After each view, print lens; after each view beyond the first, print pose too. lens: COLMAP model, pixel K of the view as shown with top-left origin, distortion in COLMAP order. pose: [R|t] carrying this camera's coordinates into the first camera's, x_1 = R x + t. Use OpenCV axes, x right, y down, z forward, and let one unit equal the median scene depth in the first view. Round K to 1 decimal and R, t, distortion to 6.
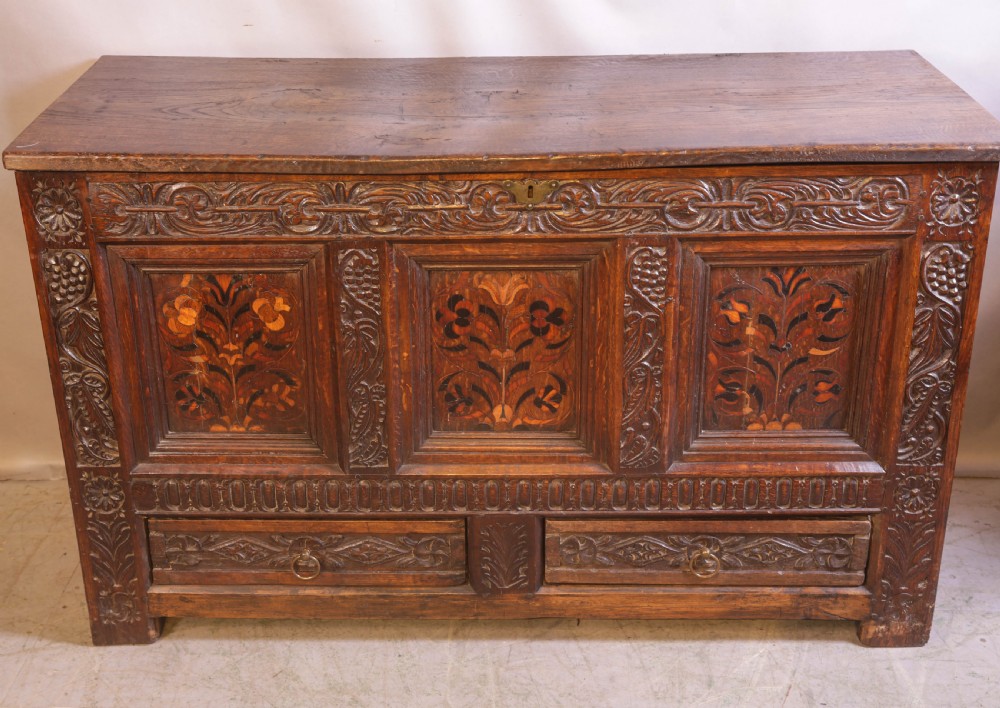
lens RADIAL K [[1356.4, 0, 472.2], [0, 1356.4, 352.9], [0, 0, 1]] dist [0.086836, 0.101978]
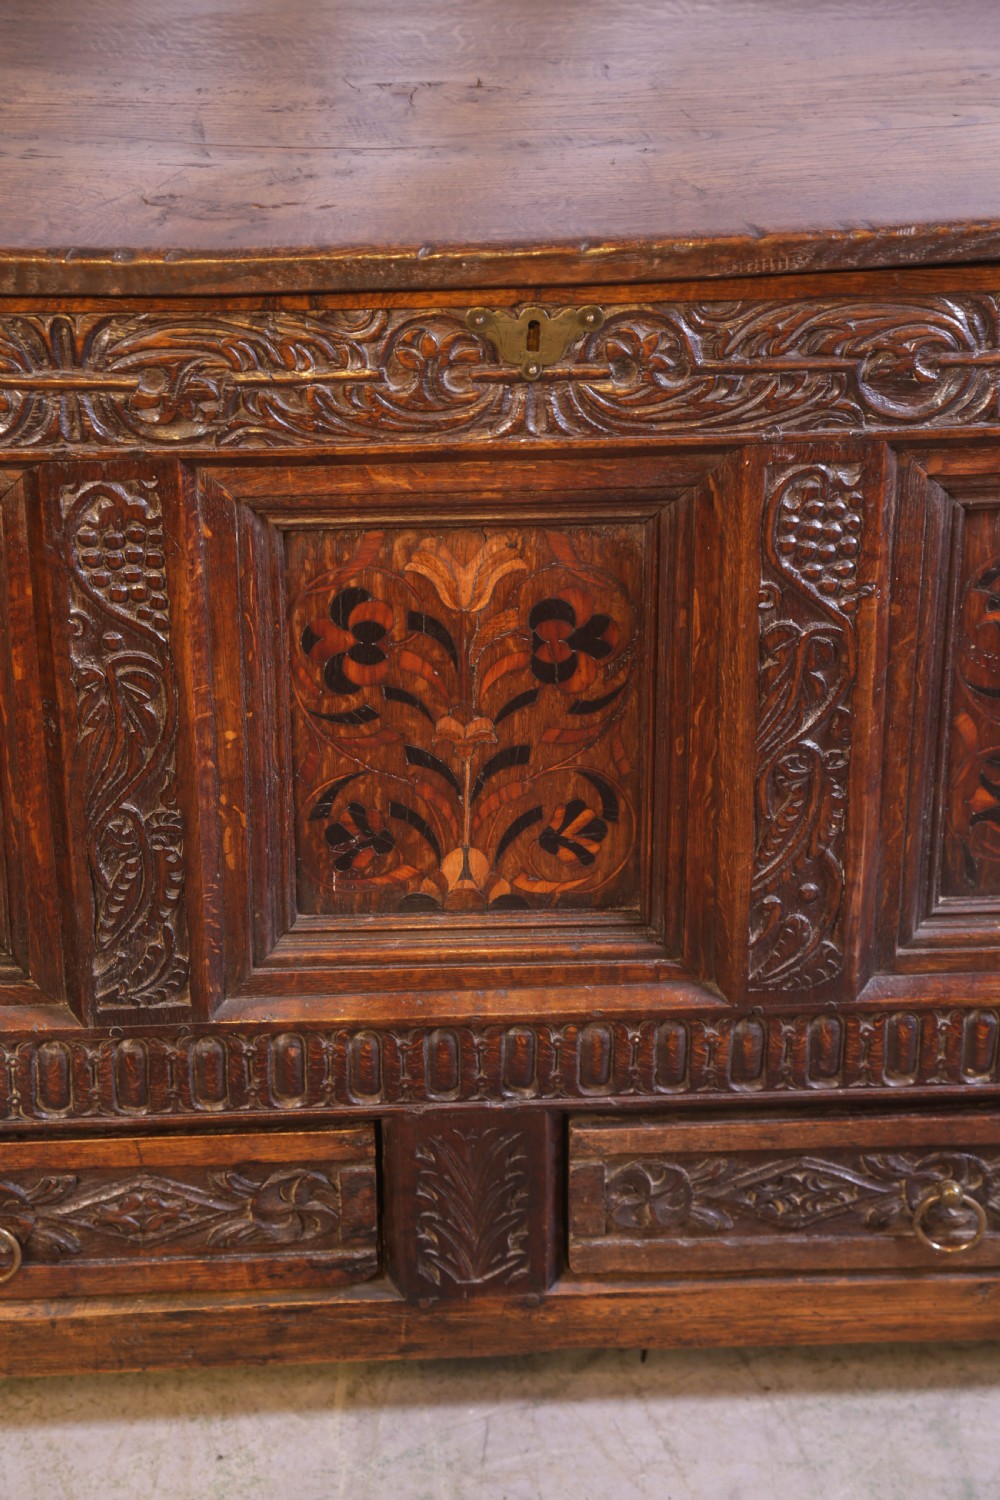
lens RADIAL K [[2977.4, 0, 494.5], [0, 2977.4, 752.7], [0, 0, 1]] dist [0.316227, 0.054302]
pose [[0.997077, -0.023821, 0.072591, -0.035293], [0.021391, 0.999190, 0.034074, -0.022810], [-0.073344, -0.032421, 0.996780, 0.092266]]
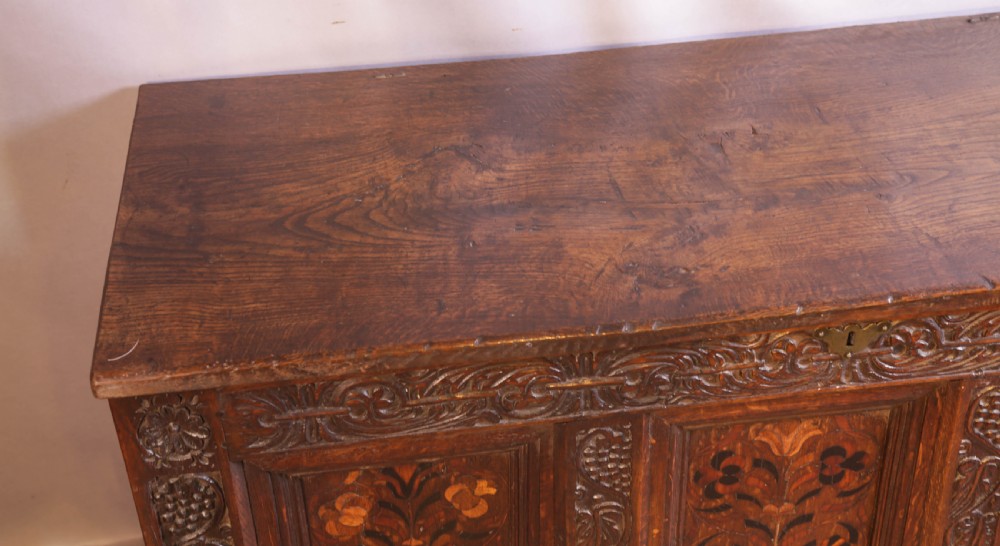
lens RADIAL K [[1329.6, 0, 501.8], [0, 1329.6, 211.7], [0, 0, 1]] dist [0.116805, 0.068742]
pose [[0.988394, -0.093955, 0.119375, -0.202252], [0.073875, 0.983902, 0.162723, -0.293471], [-0.132742, -0.152016, 0.979424, 0.330427]]
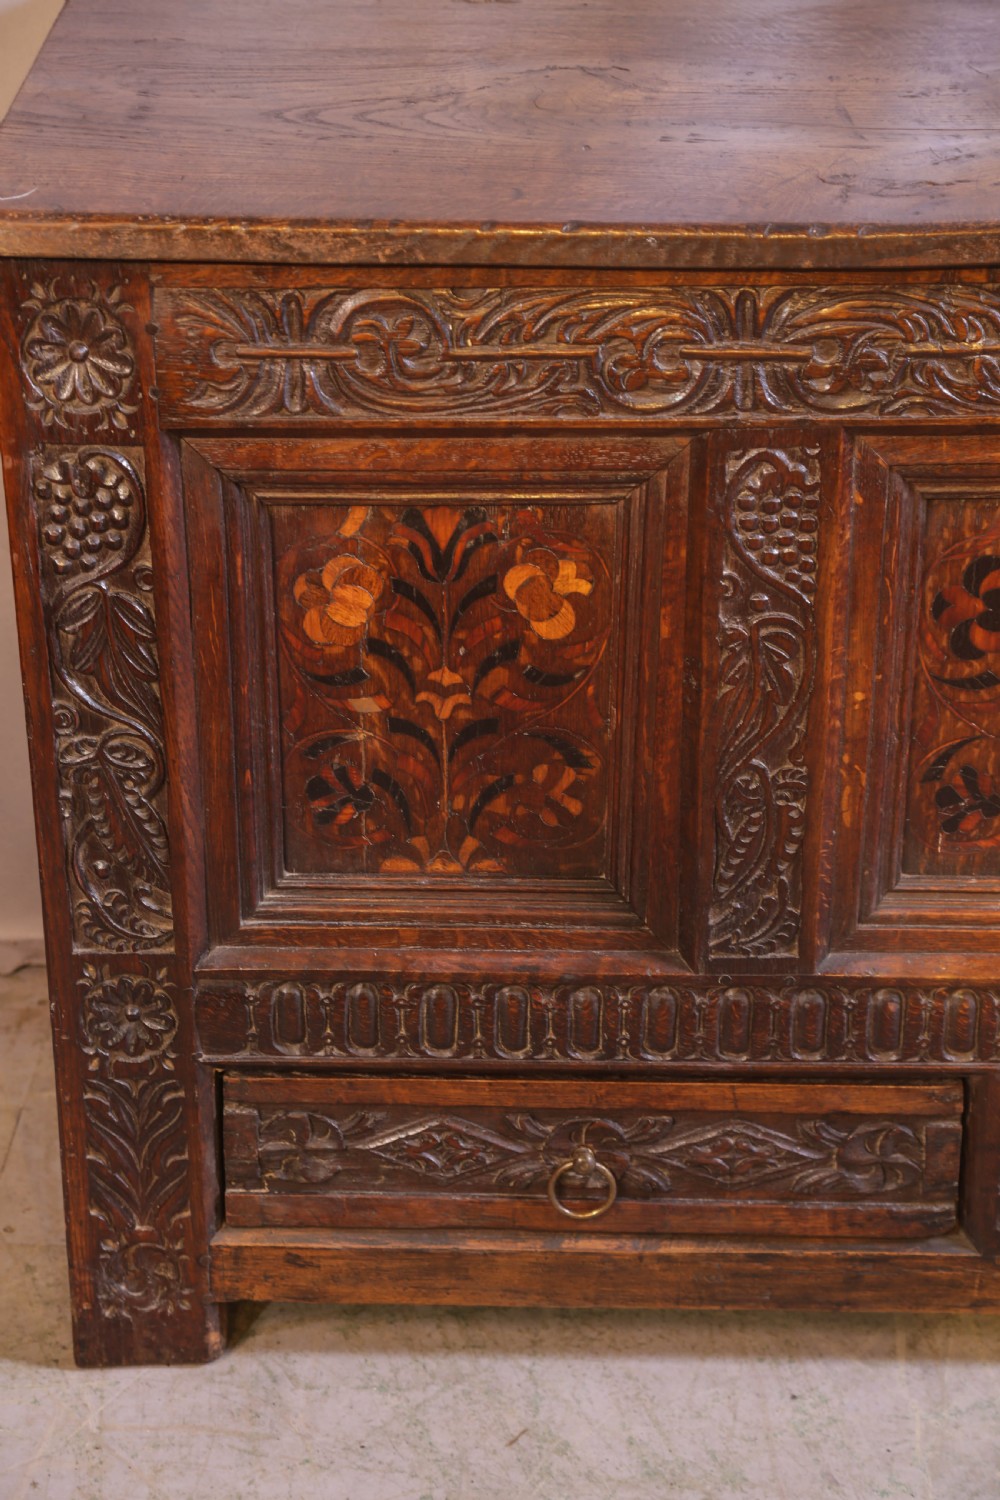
lens RADIAL K [[2977.4, 0, 494.5], [0, 2977.4, 752.7], [0, 0, 1]] dist [0.316227, 0.054302]
pose [[0.999873, 0.004591, 0.015262, -0.178994], [-0.004985, 0.999652, 0.025886, -0.004980], [-0.015138, -0.025959, 0.999548, 0.060277]]
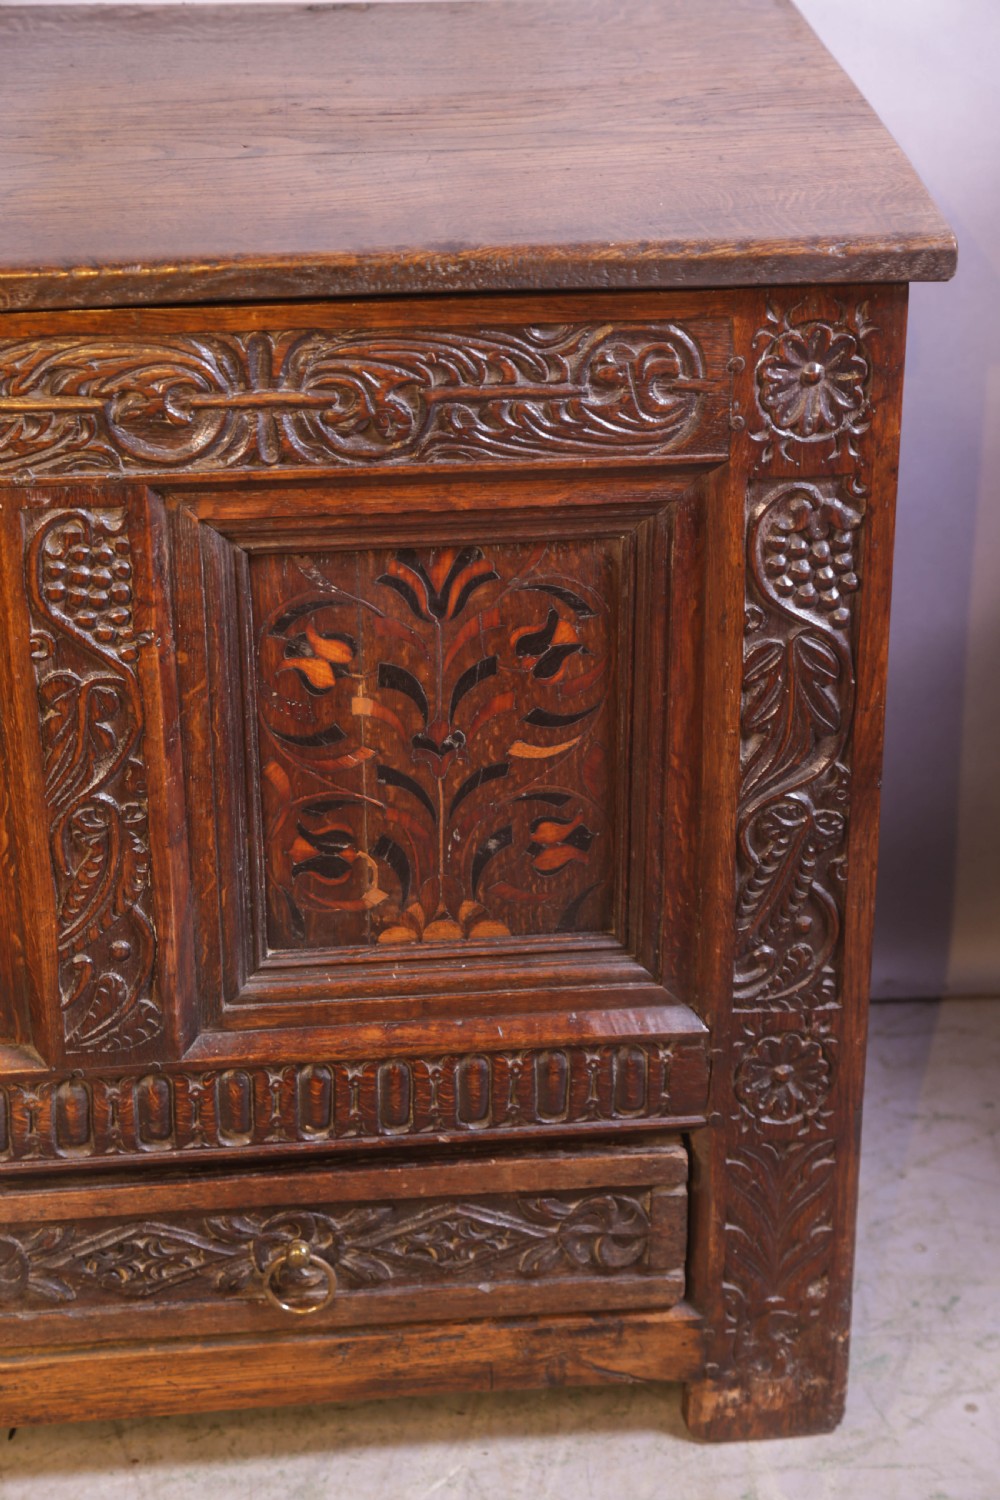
lens RADIAL K [[2977.4, 0, 494.5], [0, 2977.4, 752.7], [0, 0, 1]] dist [0.316227, 0.054302]
pose [[0.993631, -0.038333, 0.105960, 0.148909], [0.034632, 0.998732, 0.036548, -0.033533], [-0.107226, -0.032645, 0.993699, 0.110822]]
